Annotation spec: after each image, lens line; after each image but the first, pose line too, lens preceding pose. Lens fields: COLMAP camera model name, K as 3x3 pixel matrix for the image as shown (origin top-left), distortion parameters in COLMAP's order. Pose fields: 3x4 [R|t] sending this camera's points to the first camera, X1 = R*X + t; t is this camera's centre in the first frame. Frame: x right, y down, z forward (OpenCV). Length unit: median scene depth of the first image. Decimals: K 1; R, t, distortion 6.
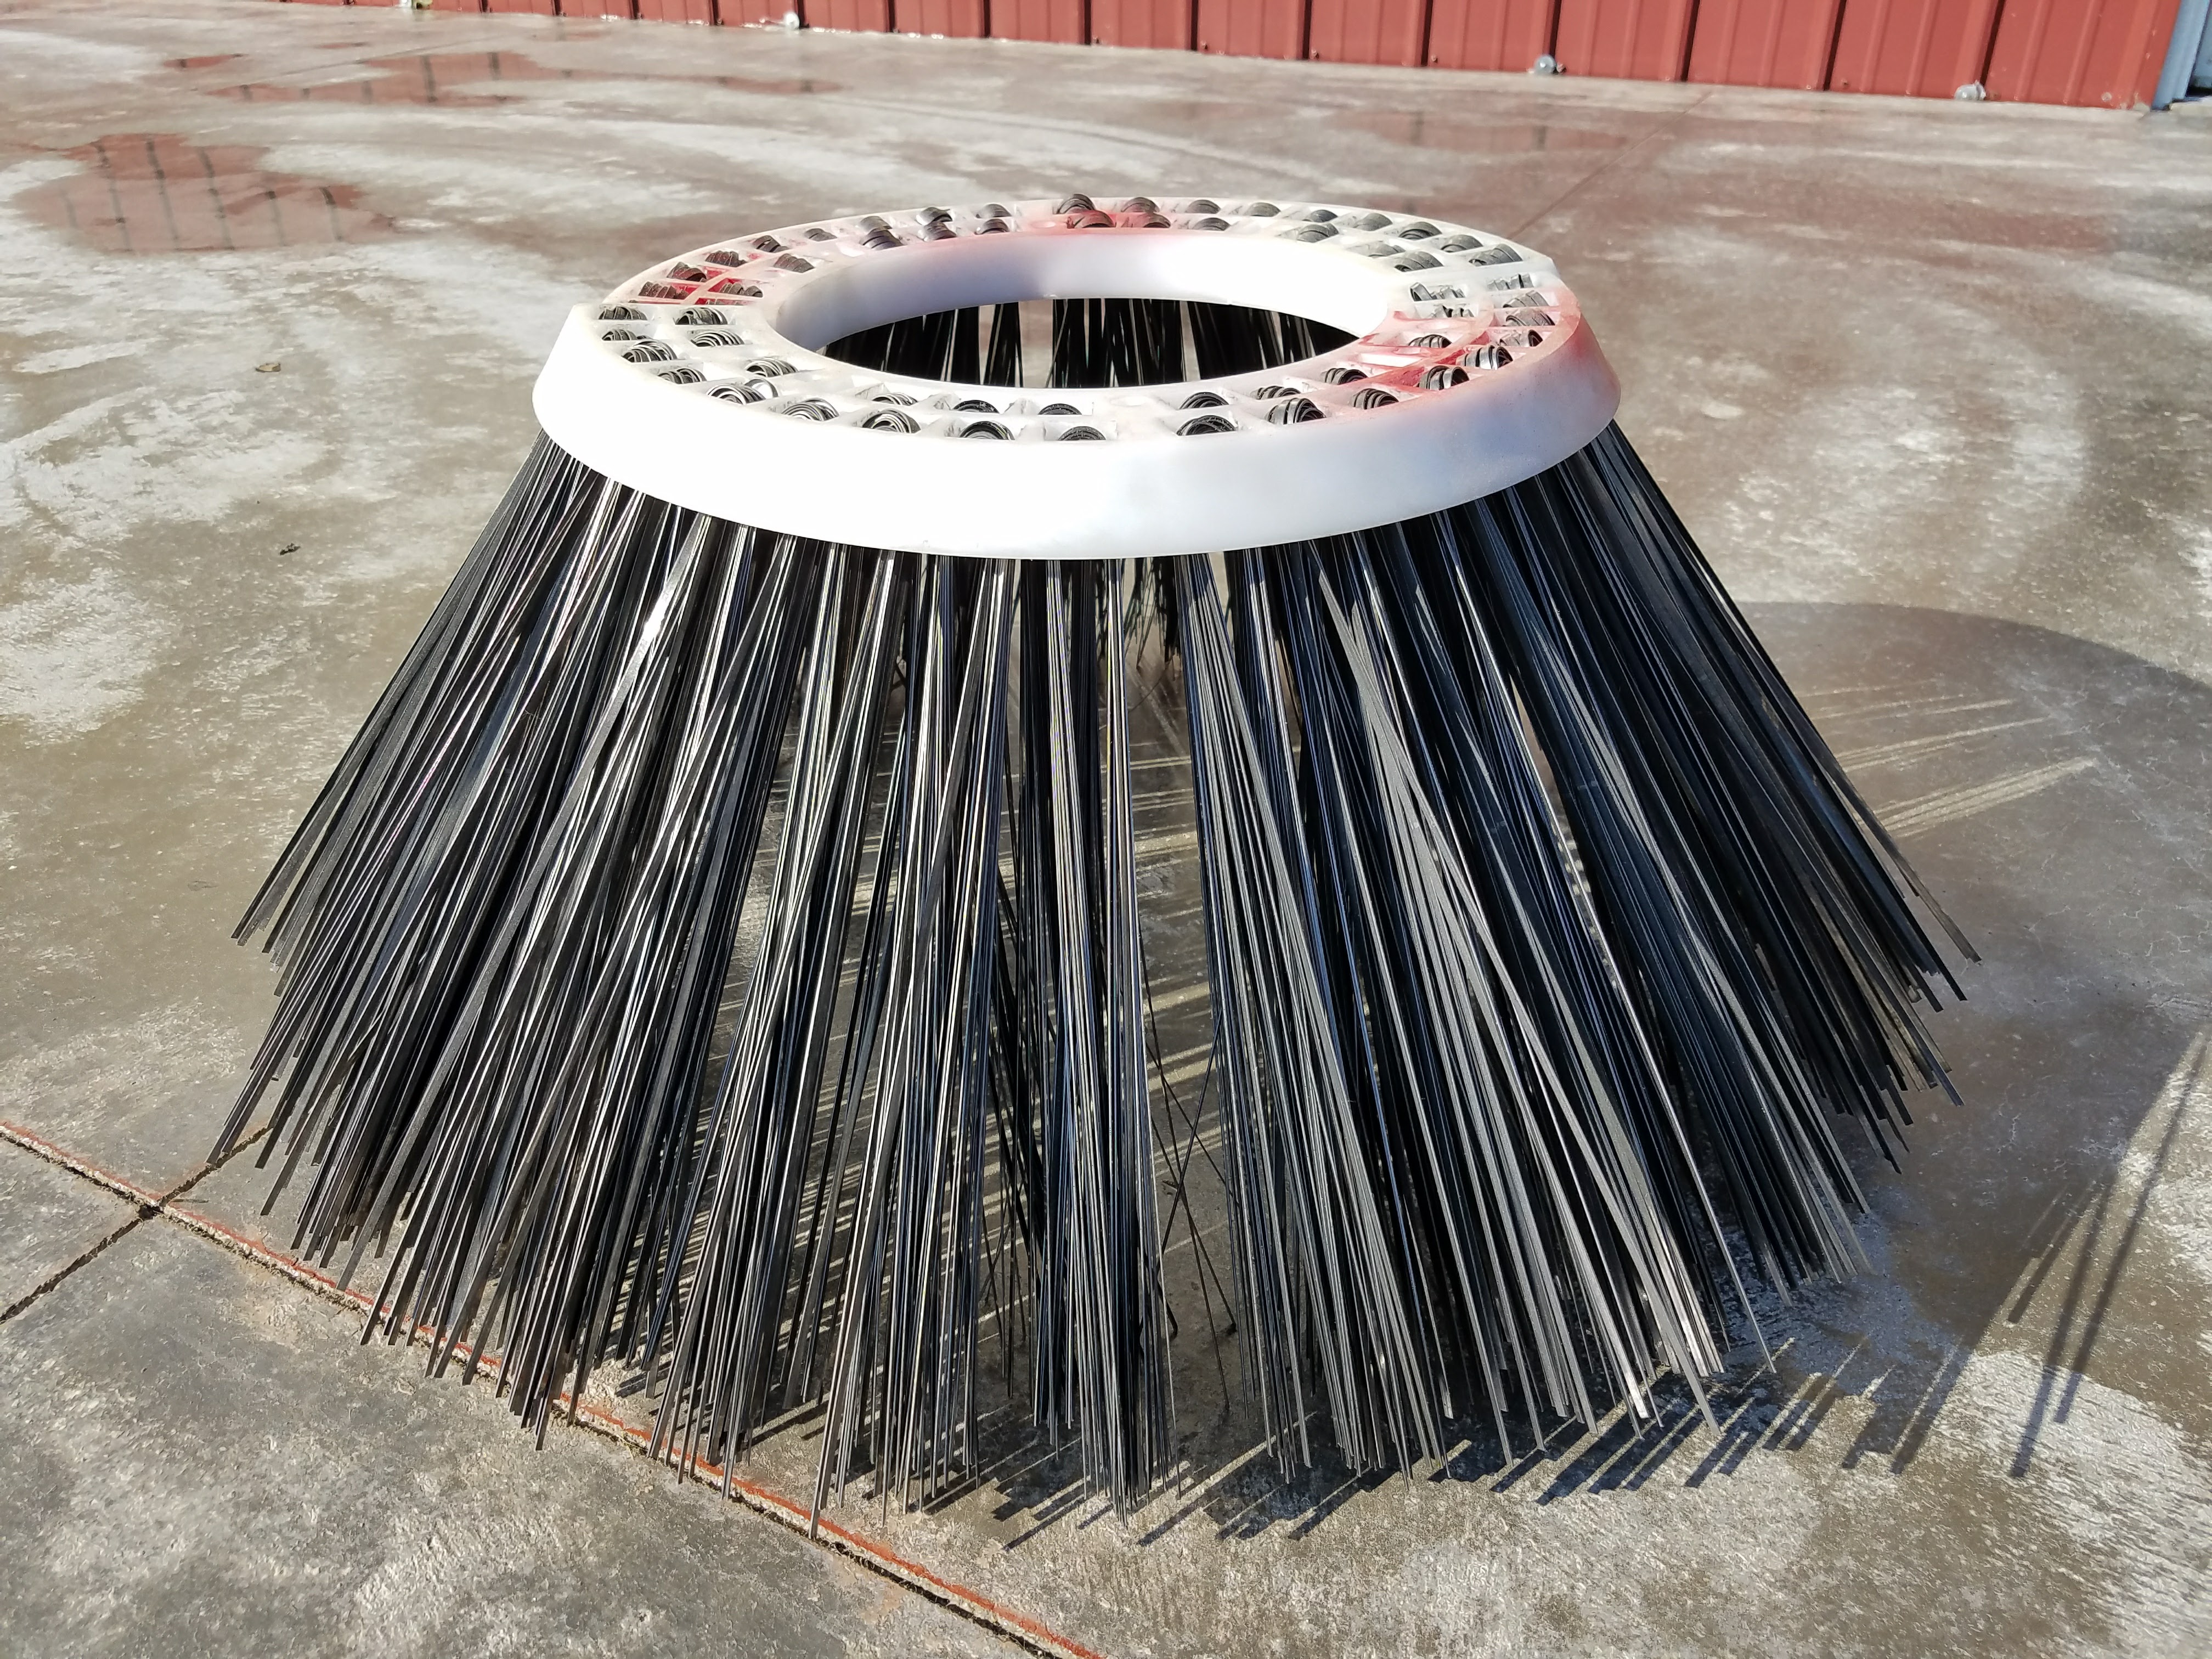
lens RADIAL K [[1702.0, 0, 1123.8], [0, 1702.0, 840.7], [0, 0, 1]] dist [0.076469, -0.045077]
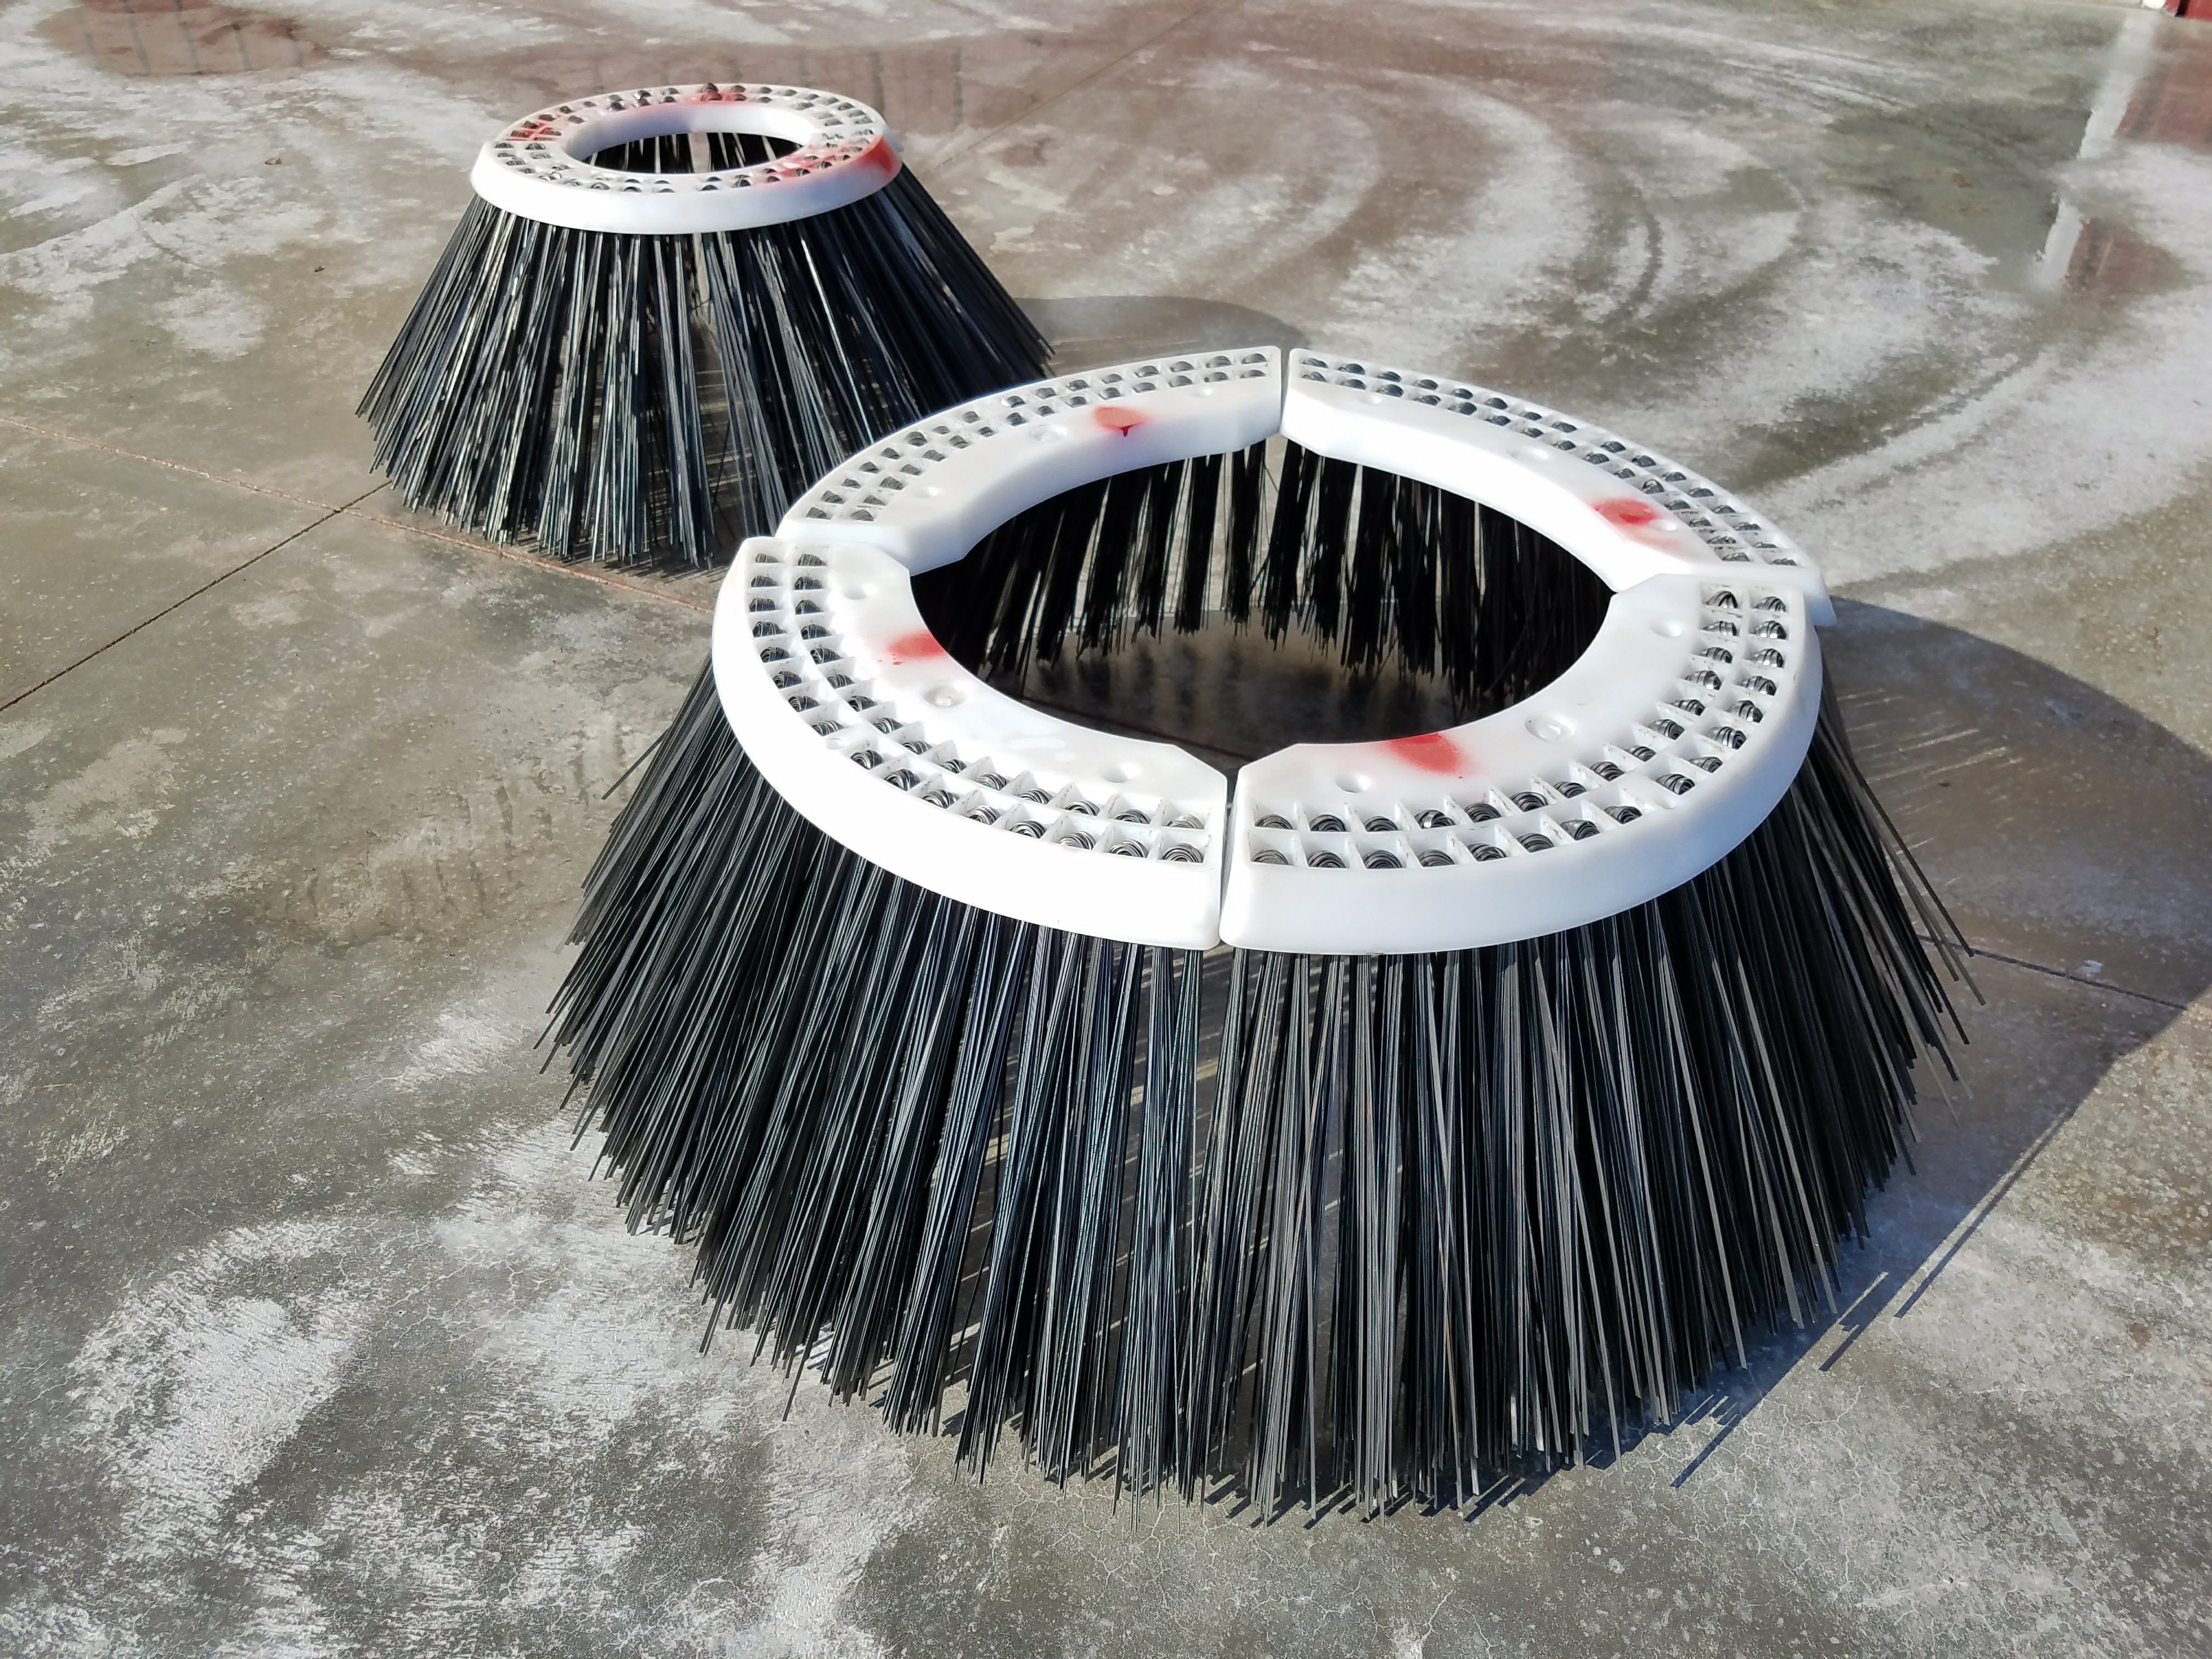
lens RADIAL K [[1702.0, 0, 1081.7], [0, 1702.0, 826.9], [0, 0, 1]] dist [0.076469, -0.045077]
pose [[0.999444, -0.017146, 0.028610, 0.214261], [0.014024, 0.994272, 0.105955, 0.198816], [-0.030263, -0.105495, 0.993959, -0.760684]]
